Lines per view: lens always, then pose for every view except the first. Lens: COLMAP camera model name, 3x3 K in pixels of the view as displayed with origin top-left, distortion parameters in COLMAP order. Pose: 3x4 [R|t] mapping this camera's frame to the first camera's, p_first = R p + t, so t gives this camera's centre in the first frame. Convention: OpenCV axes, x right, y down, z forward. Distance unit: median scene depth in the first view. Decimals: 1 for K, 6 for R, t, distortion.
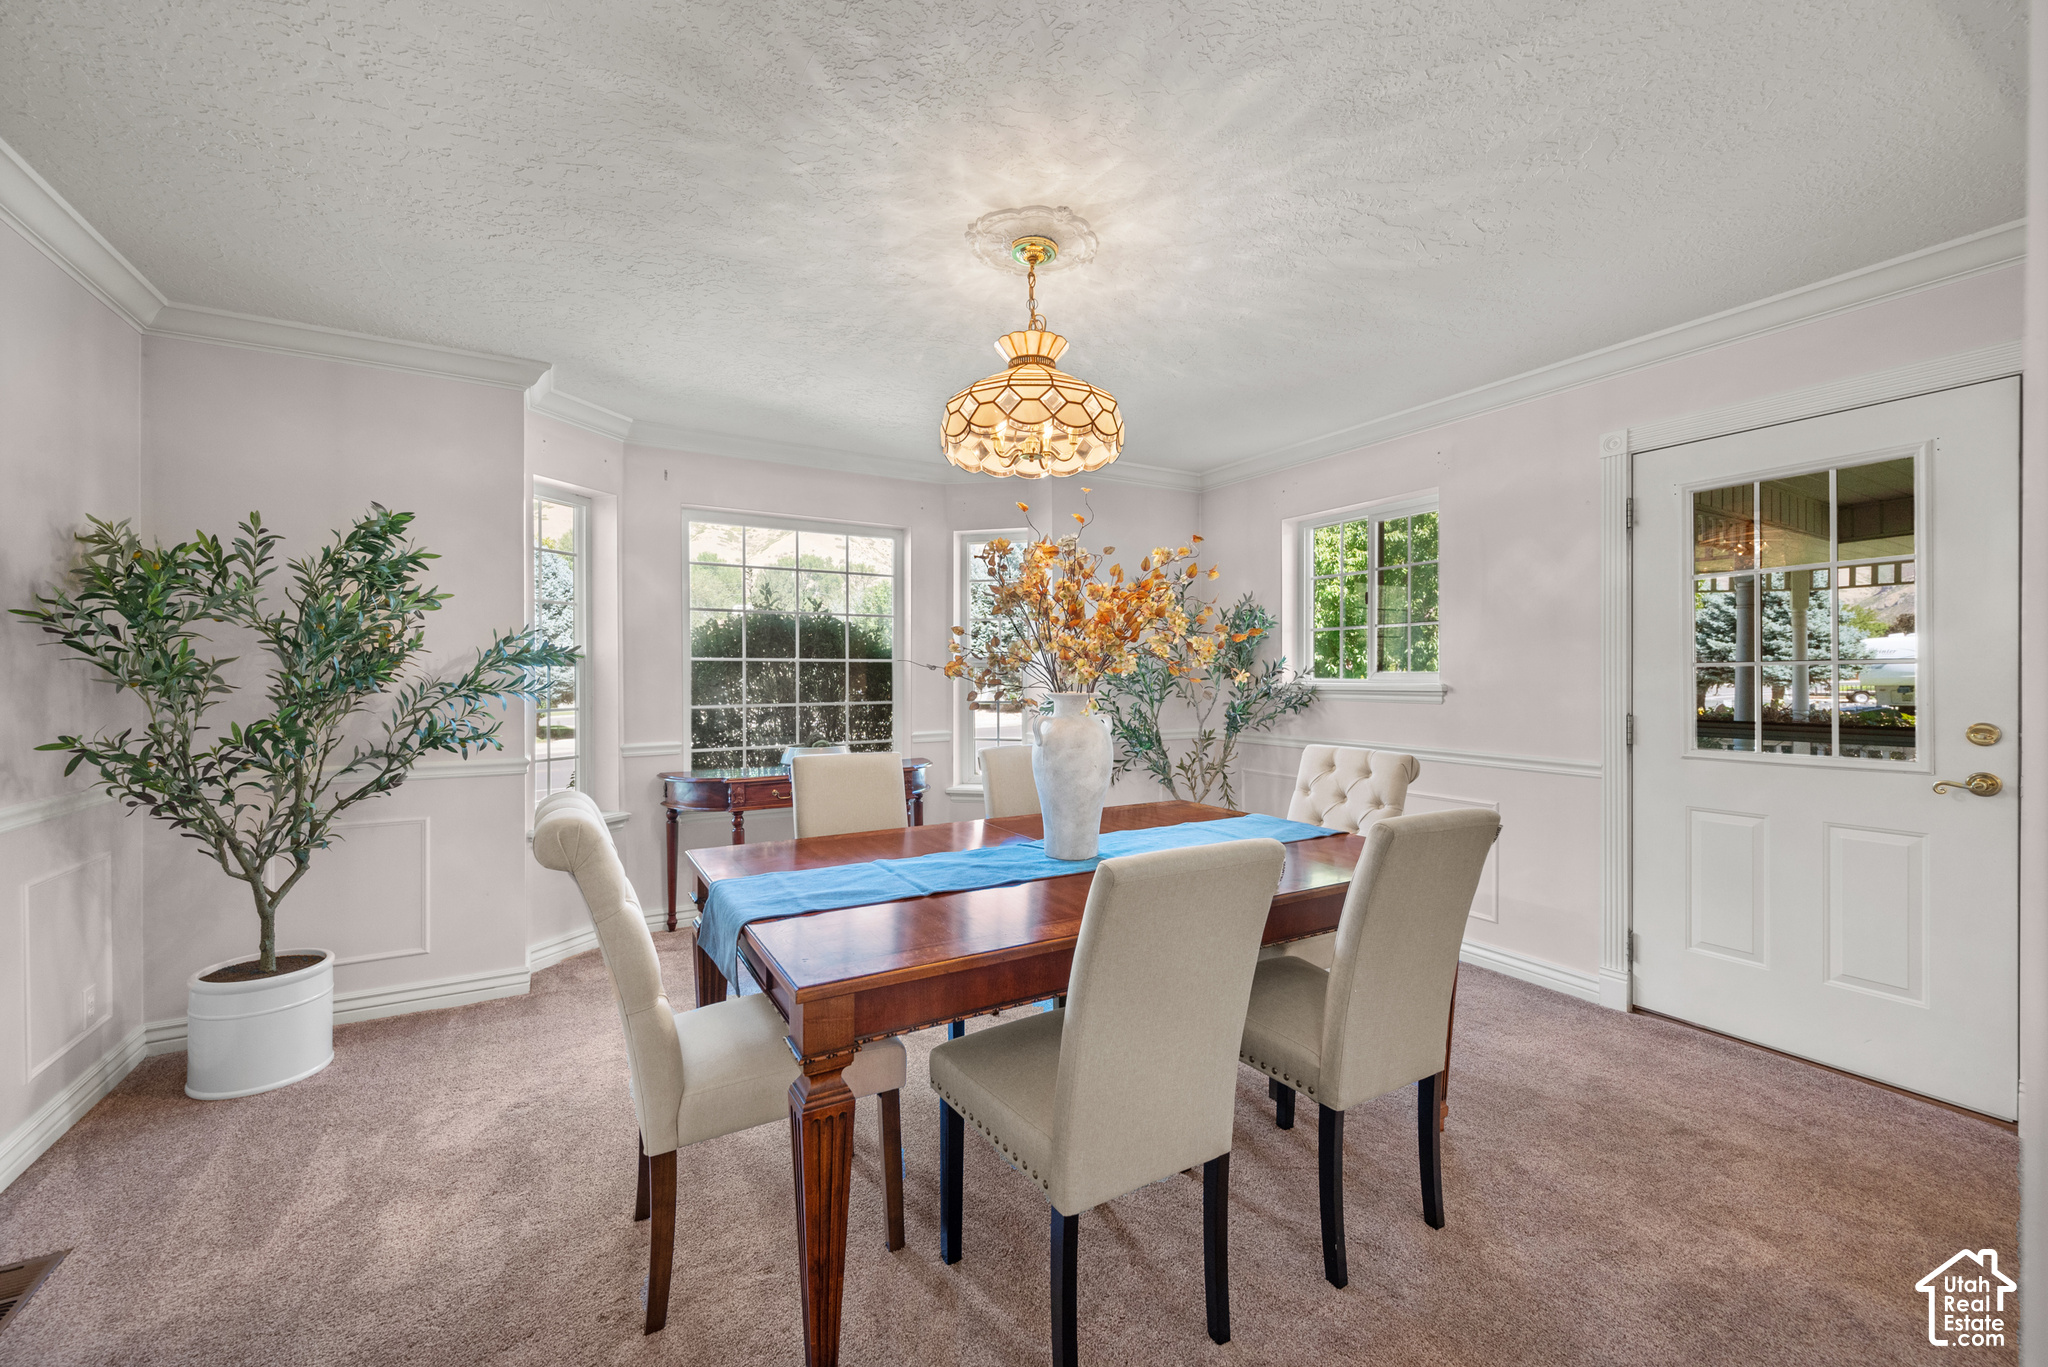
lens RADIAL K [[811.5, 0, 1034.7], [0, 811.5, 675.5], [0, 0, 1]] dist [0.003226, 0.000213]
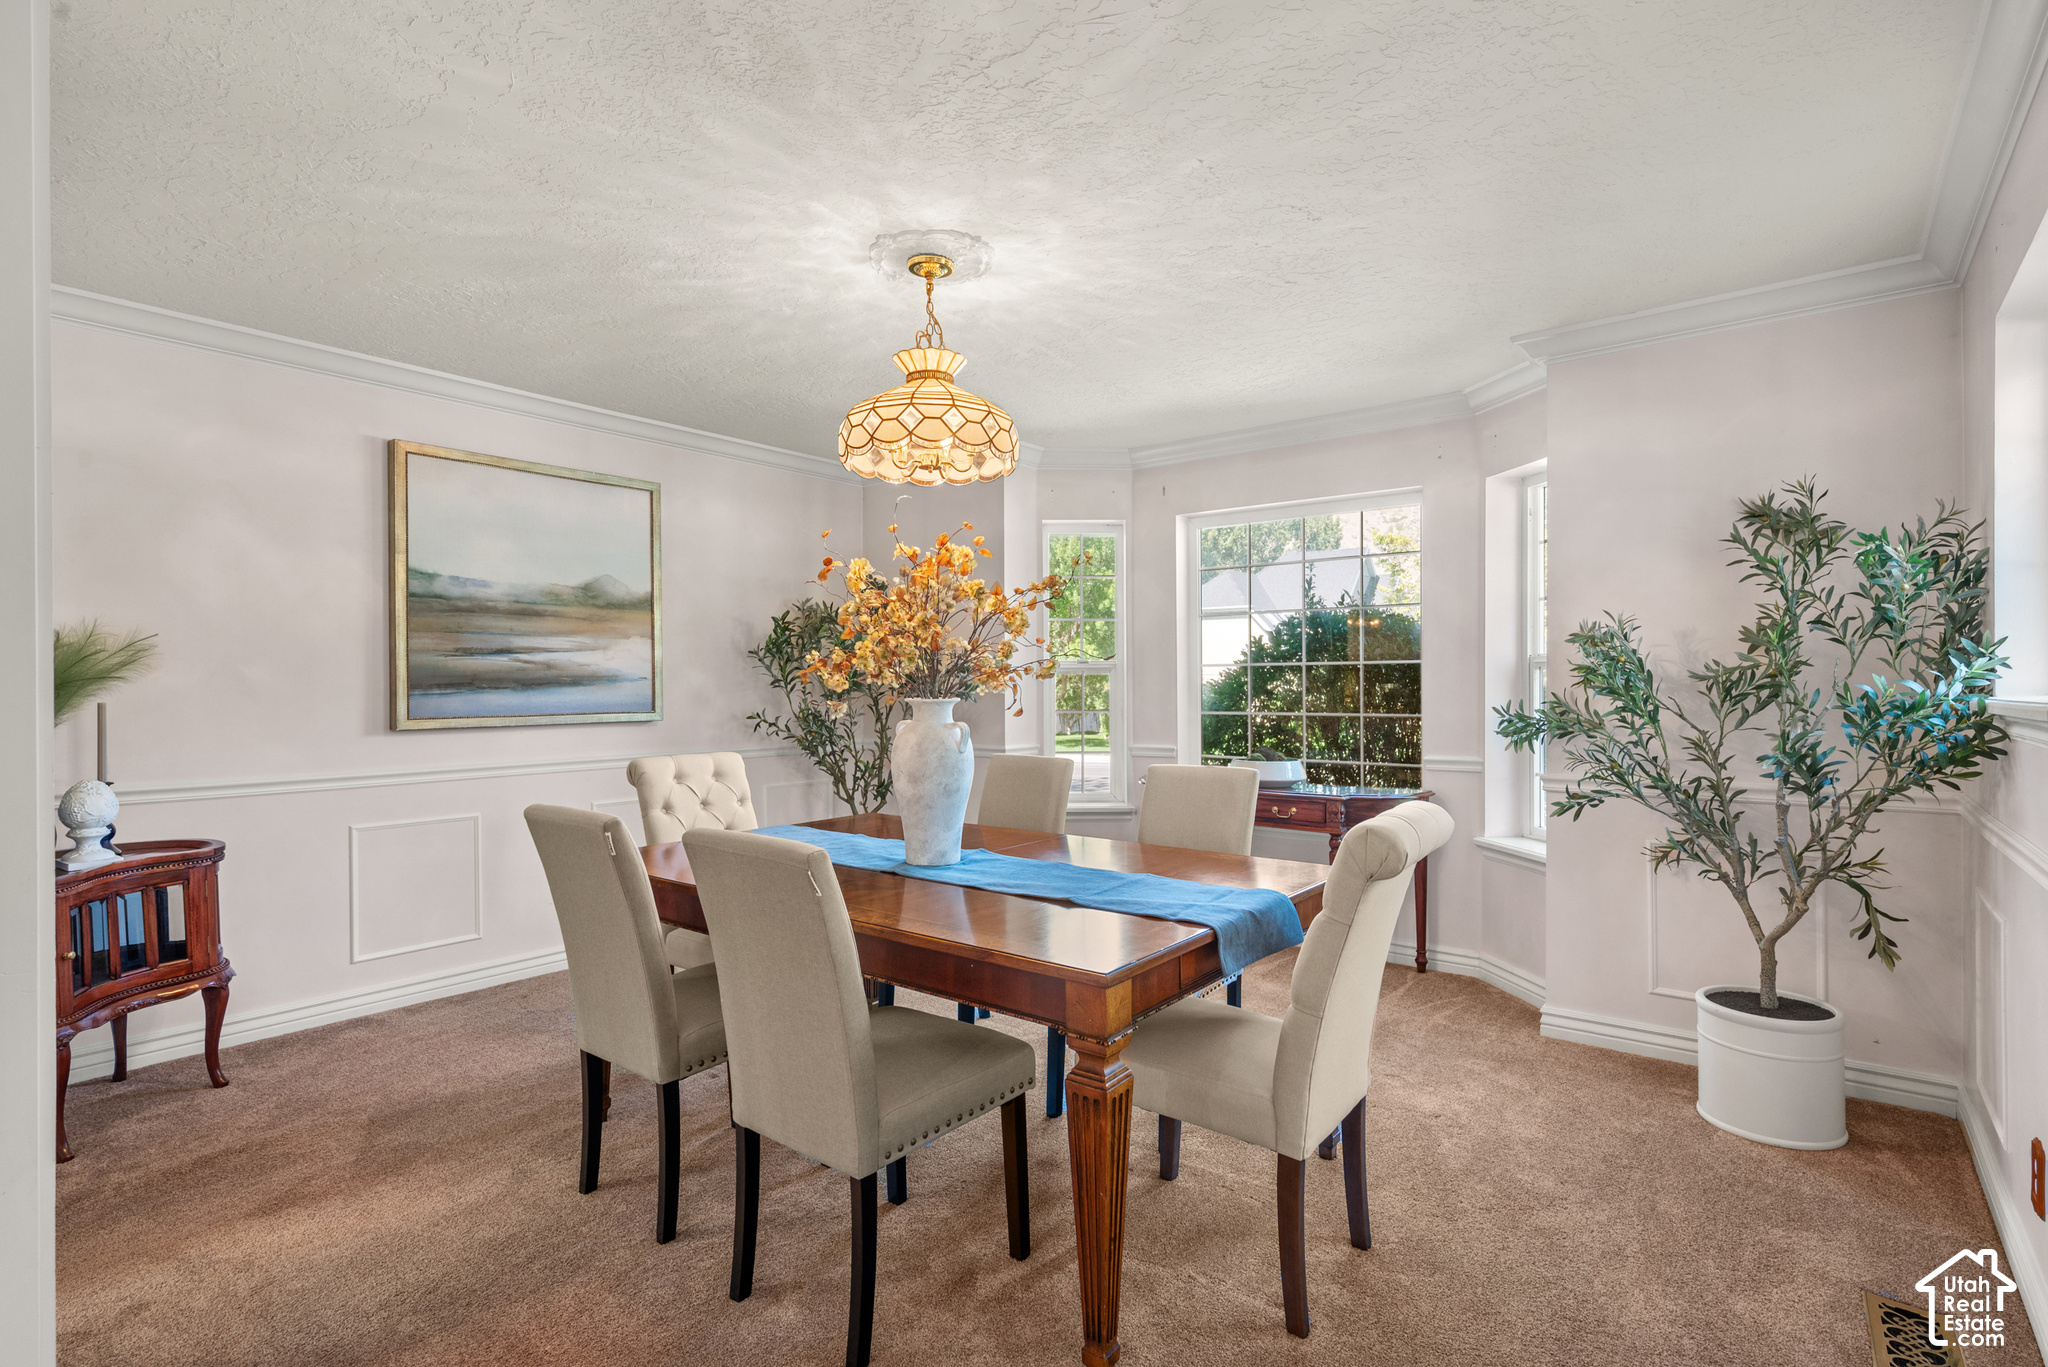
lens RADIAL K [[986.4, 0, 1029.3], [0, 986.4, 688.7], [0, 0, 1]] dist [0.004811, 0.000223]
pose [[0.360637, 0.008464, -0.932668, 1.187381], [0.003197, 0.999942, 0.010311, -0.008774], [0.932701, -0.006700, 0.360589, 0.661867]]
